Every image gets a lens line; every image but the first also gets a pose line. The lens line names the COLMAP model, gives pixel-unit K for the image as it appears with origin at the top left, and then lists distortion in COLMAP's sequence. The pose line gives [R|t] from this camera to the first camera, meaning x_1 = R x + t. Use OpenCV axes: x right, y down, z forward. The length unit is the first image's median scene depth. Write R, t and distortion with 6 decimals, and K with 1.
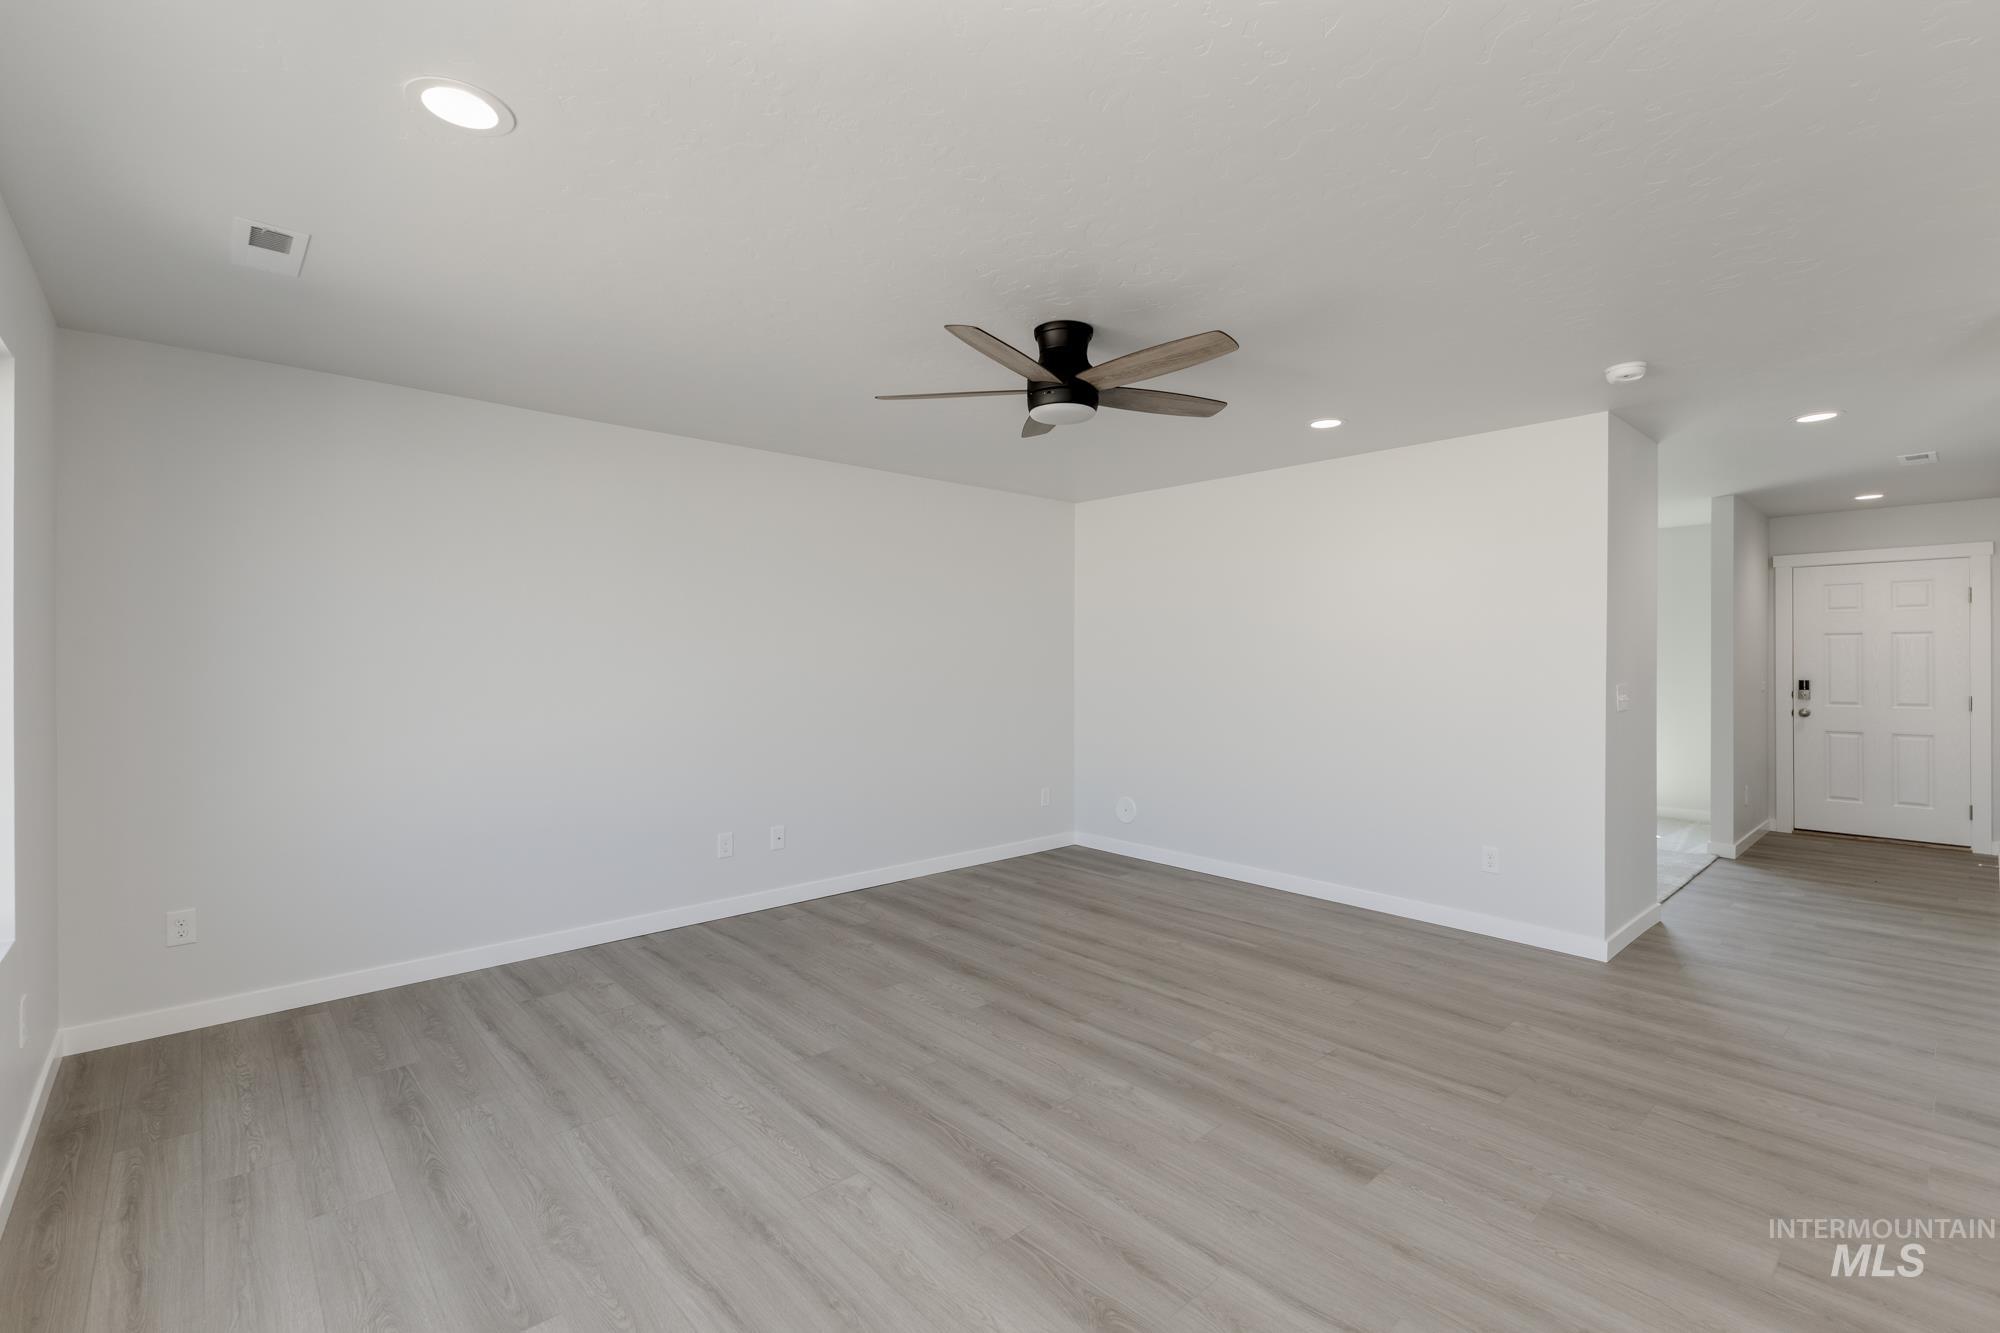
lens RADIAL K [[869.5, 0, 1004.4], [0, 869.5, 661.0], [0, 0, 1]] dist [0.011882, -0.003343]
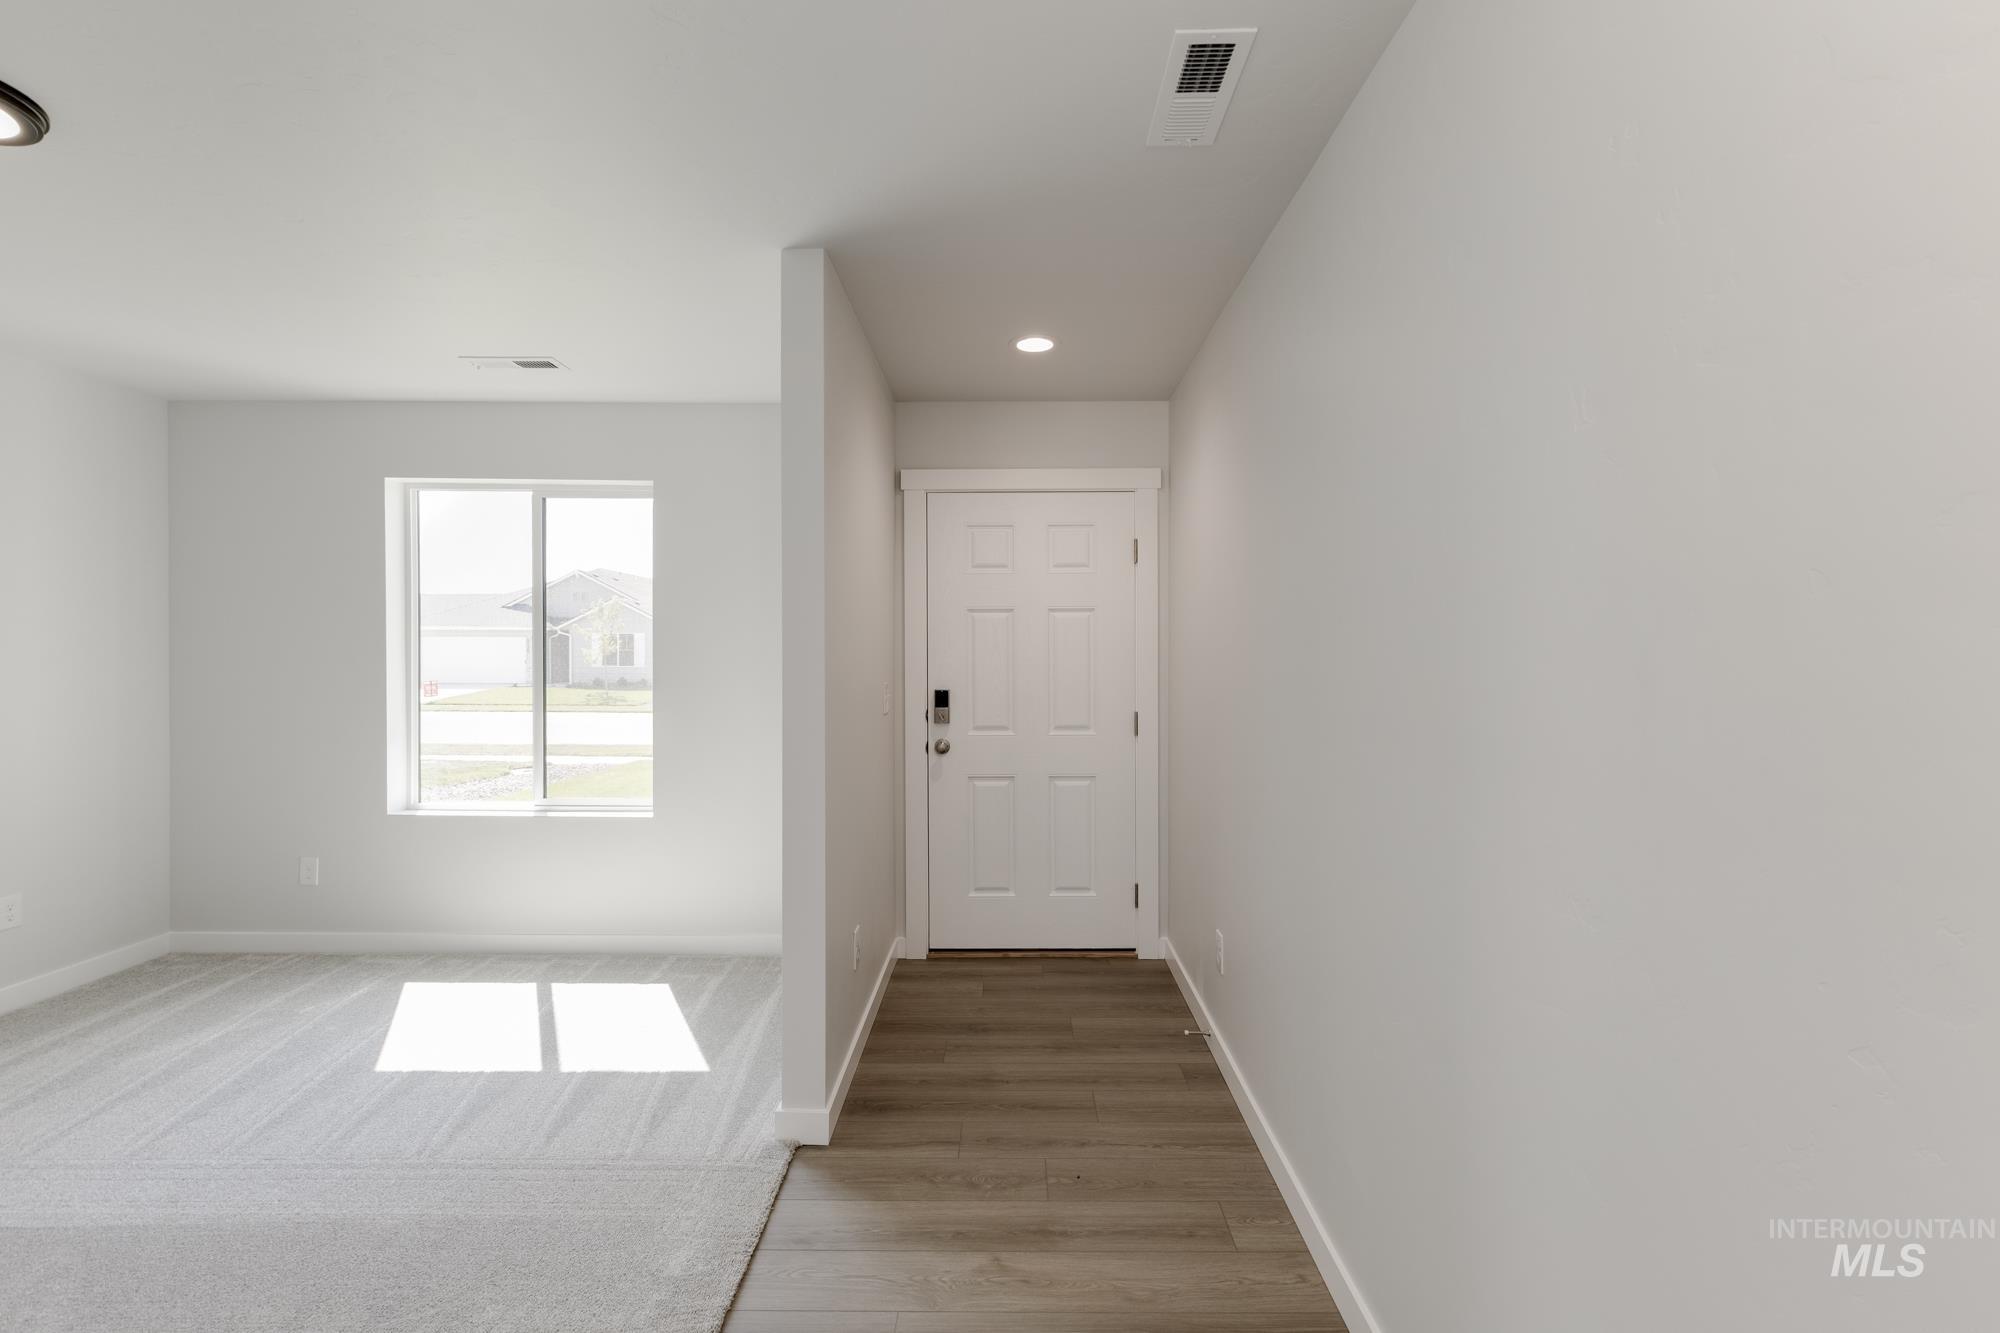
lens RADIAL K [[869.5, 0, 1004.4], [0, 869.5, 666.7], [0, 0, 1]] dist [0.011882, -0.003343]
pose [[0.669569, -0.007627, 0.742711, 1.018896], [-0.000321, 0.999944, 0.010558, 0.001098], [-0.742750, -0.007307, 0.669529, 1.159109]]
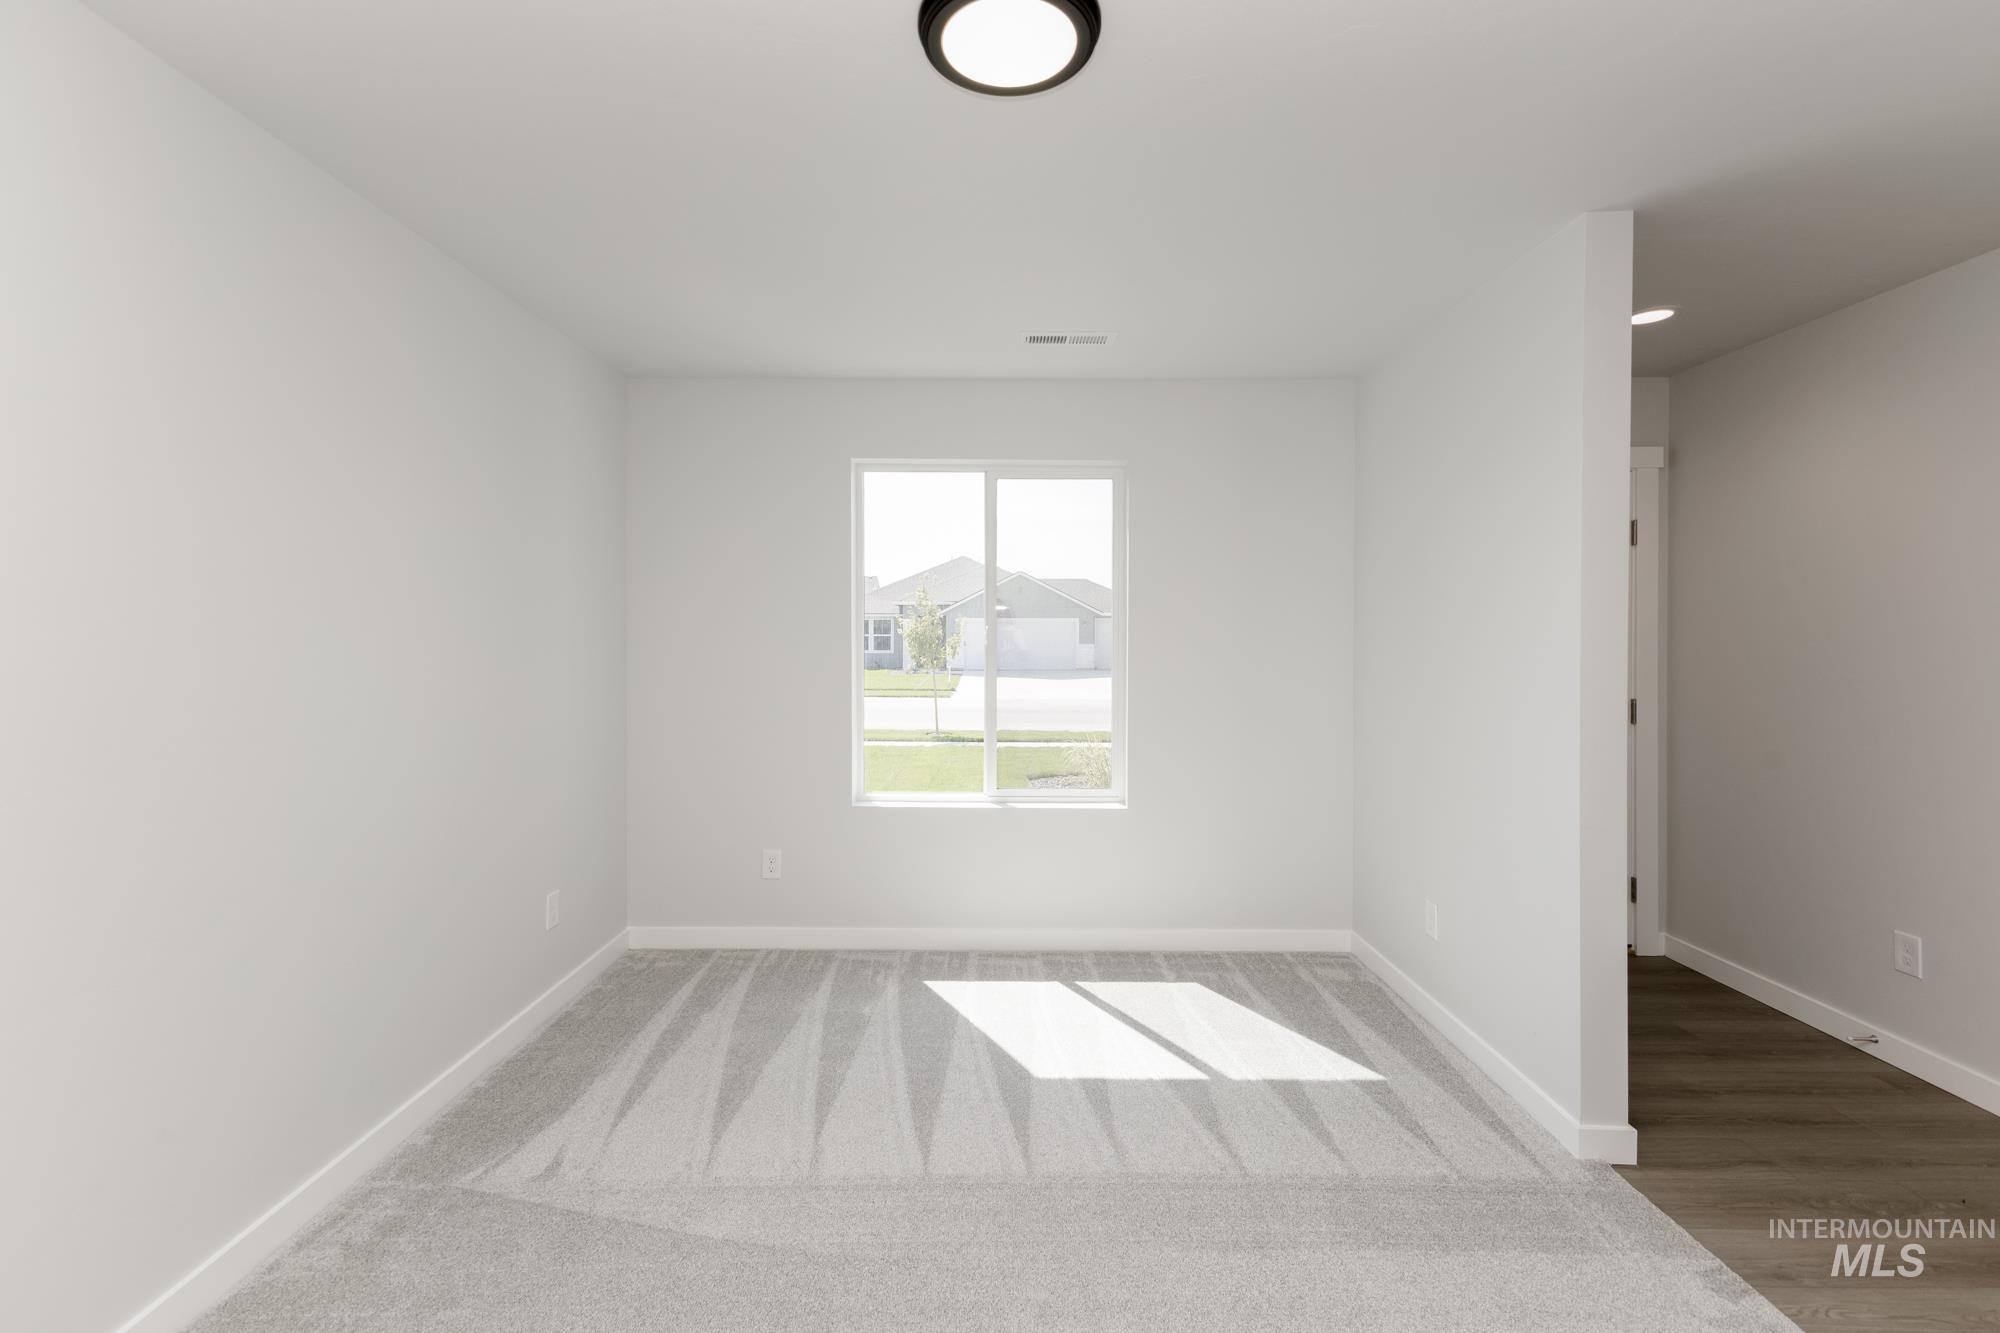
lens RADIAL K [[869.5, 0, 1007.7], [0, 869.5, 647.4], [0, 0, 1]] dist [0.011882, -0.003343]
pose [[0.670665, -0.008964, 0.741706, 0.645615], [0.002755, 0.999950, 0.009595, -0.005087], [-0.741755, -0.004392, 0.670656, 1.628689]]
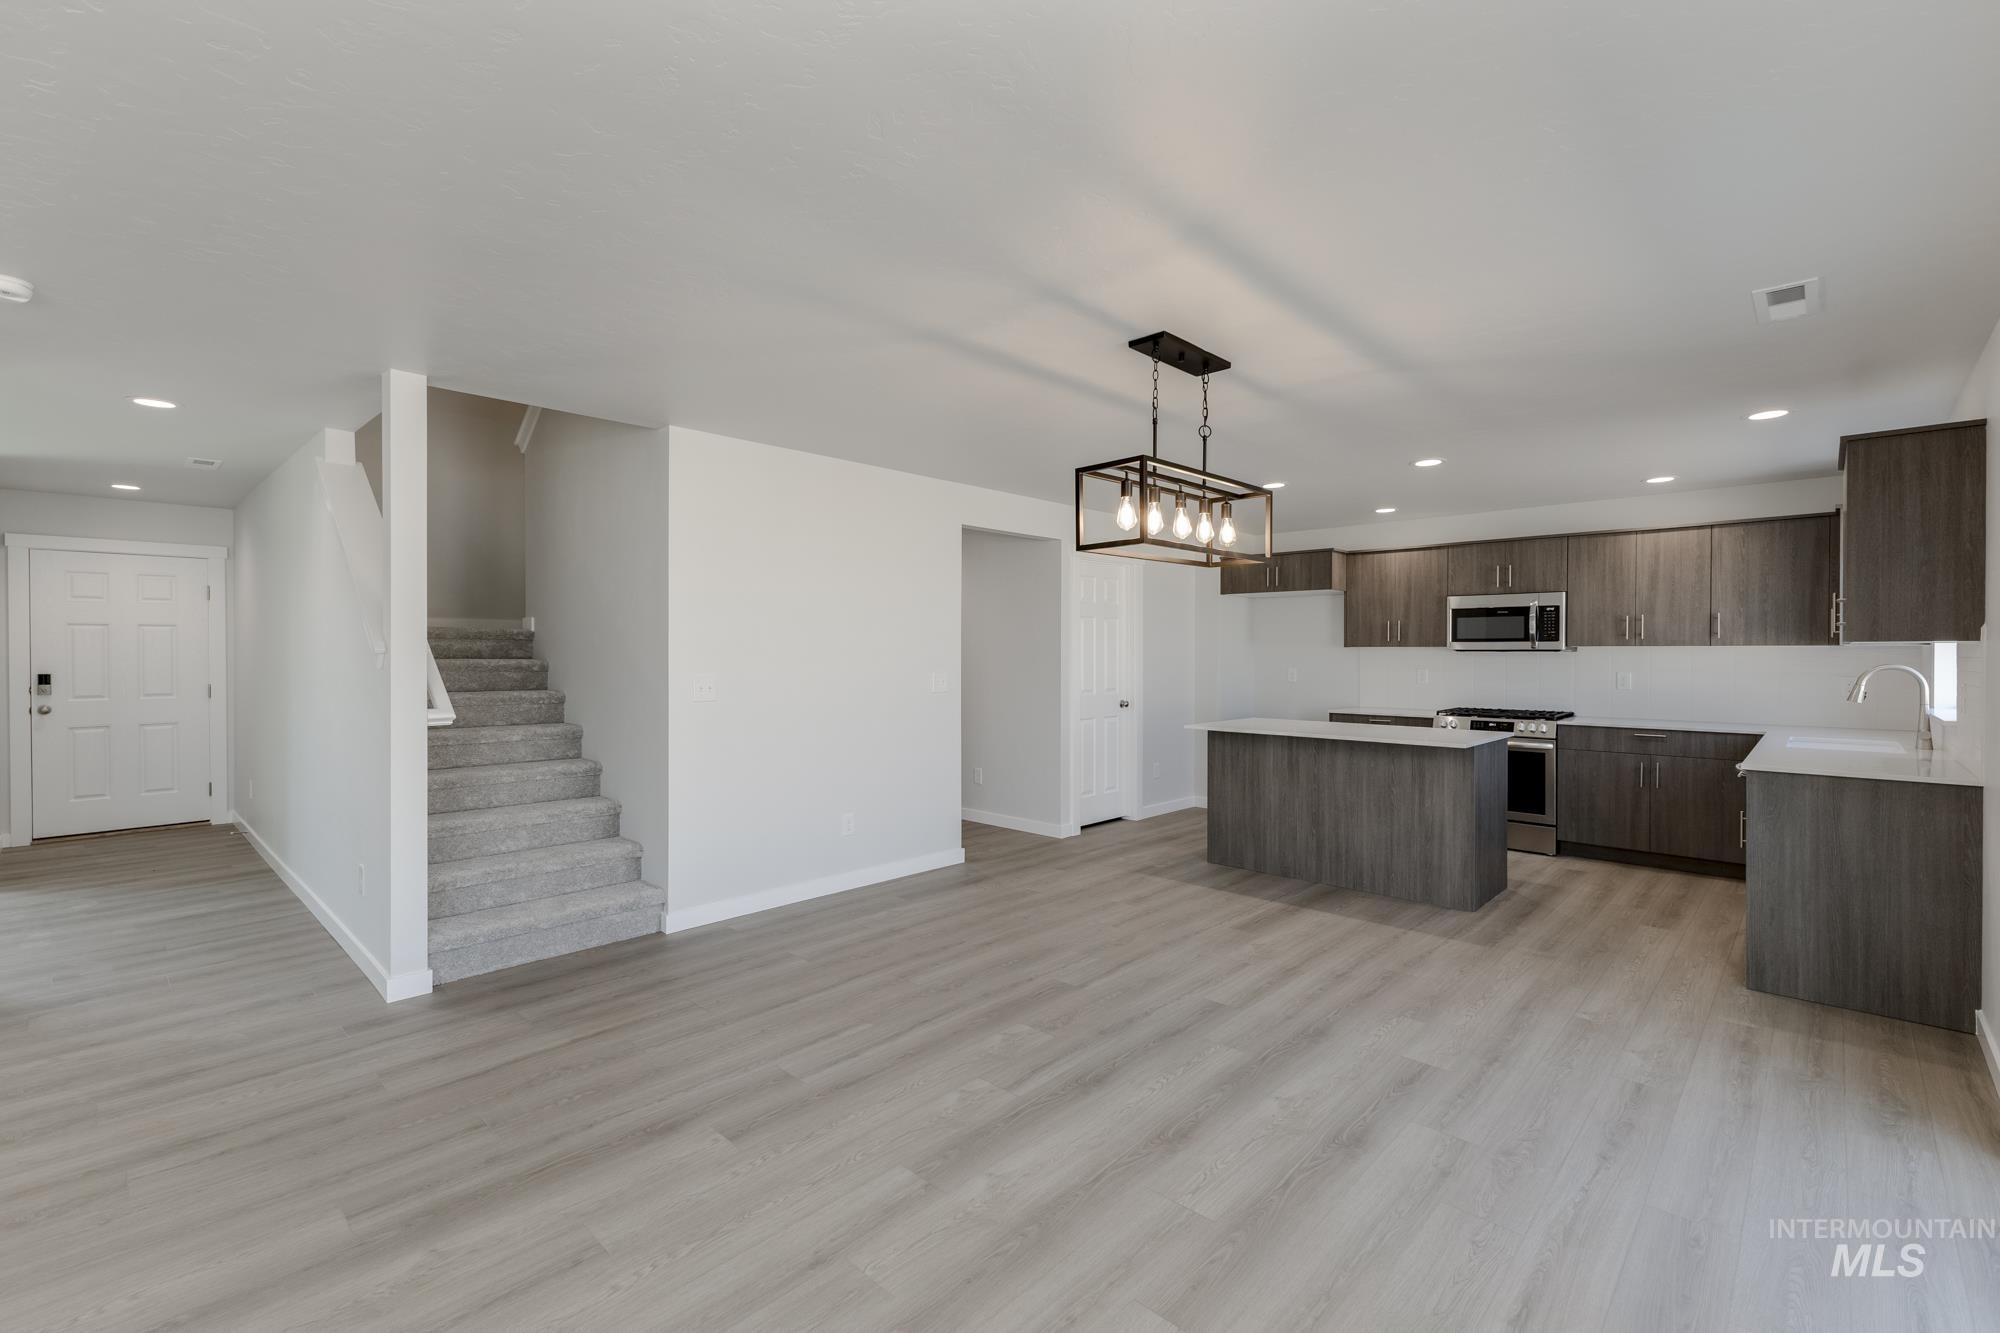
lens RADIAL K [[869.5, 0, 996.6], [0, 869.5, 655.4], [0, 0, 1]] dist [0.011882, -0.003343]
pose [[-0.075194, -0.004512, 0.997159, -0.137041], [0.000224, 0.999990, 0.004542, -0.002496], [-0.997169, 0.000564, -0.075192, 0.163180]]
